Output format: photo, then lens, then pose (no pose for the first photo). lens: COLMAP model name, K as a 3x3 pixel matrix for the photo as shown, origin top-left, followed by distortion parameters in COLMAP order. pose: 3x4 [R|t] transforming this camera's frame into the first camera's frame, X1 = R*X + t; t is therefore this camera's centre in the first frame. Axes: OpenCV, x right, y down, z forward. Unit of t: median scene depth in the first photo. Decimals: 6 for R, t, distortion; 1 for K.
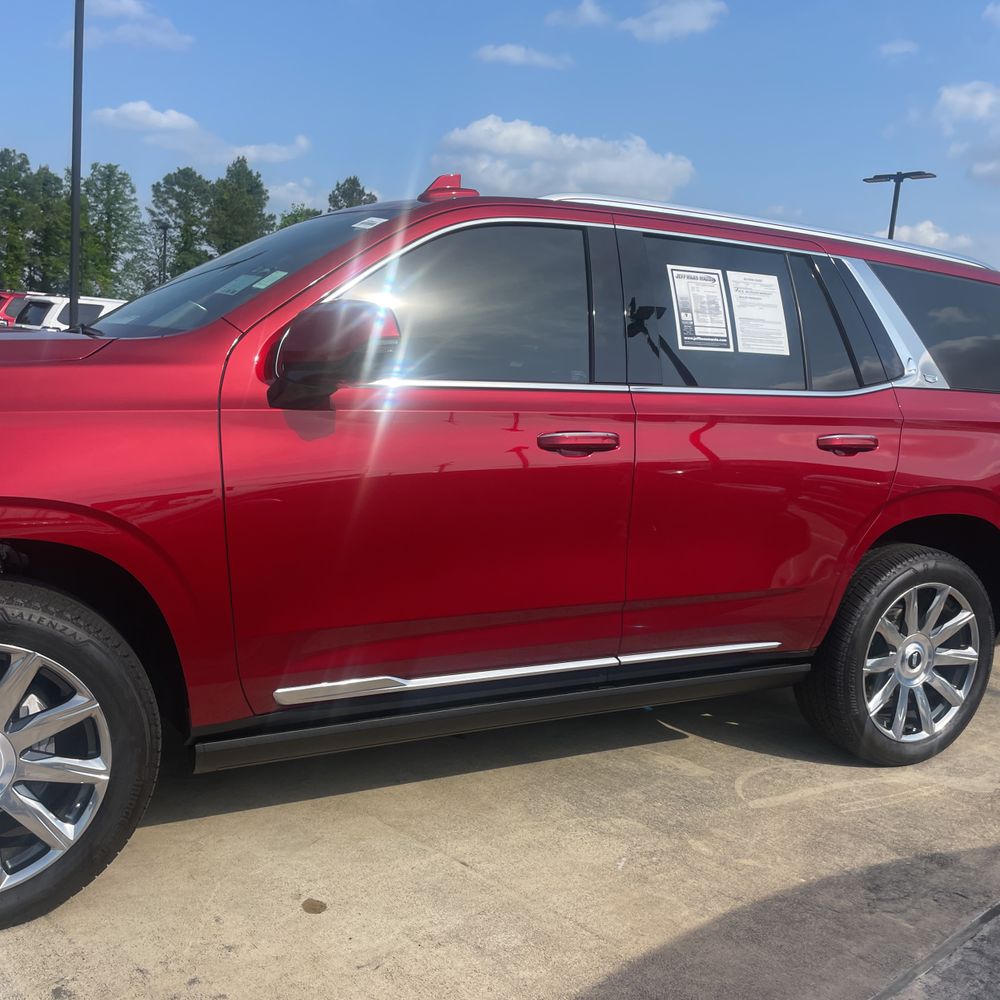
lens RADIAL K [[1017.1, 0, 515.9], [0, 1017.1, 498.6], [0, 0, 1]] dist [0.101046, -0.143308]
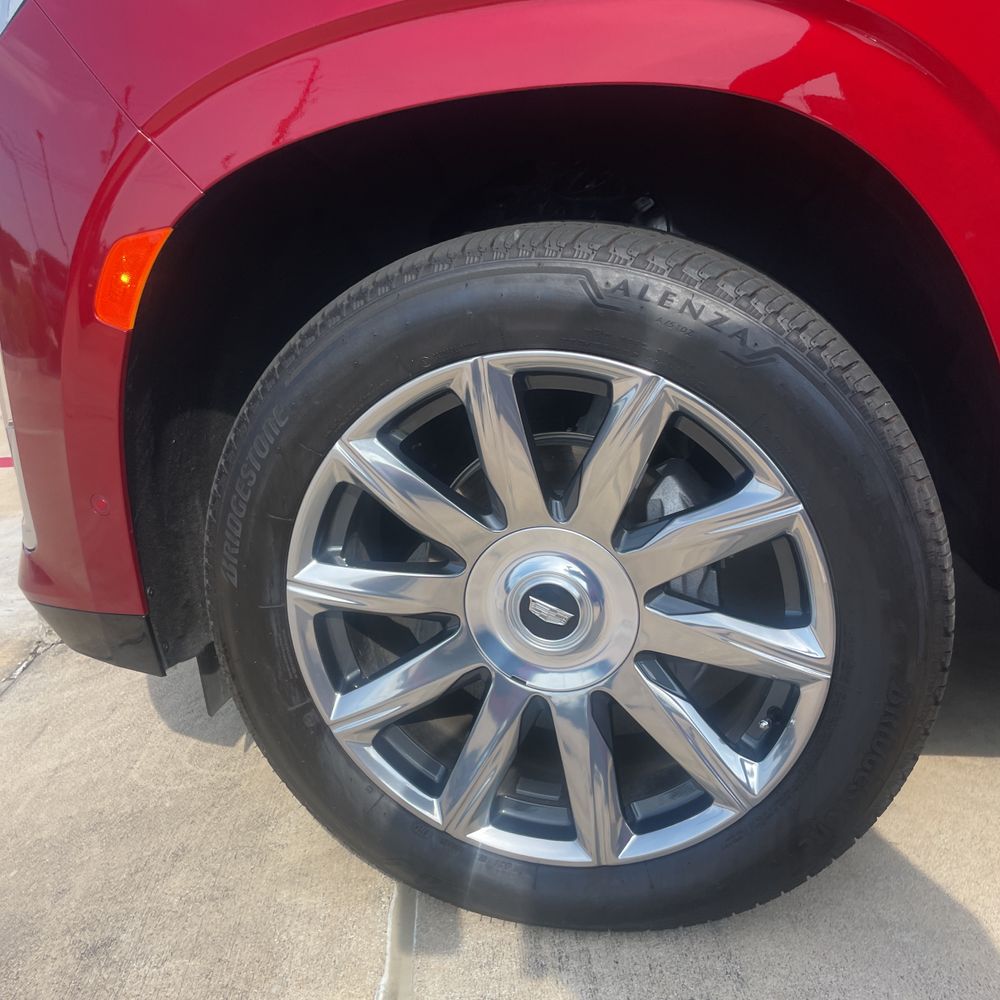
lens RADIAL K [[1017.1, 0, 515.9], [0, 1017.1, 498.6], [0, 0, 1]] dist [0.101046, -0.143308]
pose [[0.745377, 0.058996, -0.664028, -0.153519], [0.044033, 0.989544, 0.137344, 0.096077], [0.665188, -0.131612, 0.734985, 0.441706]]
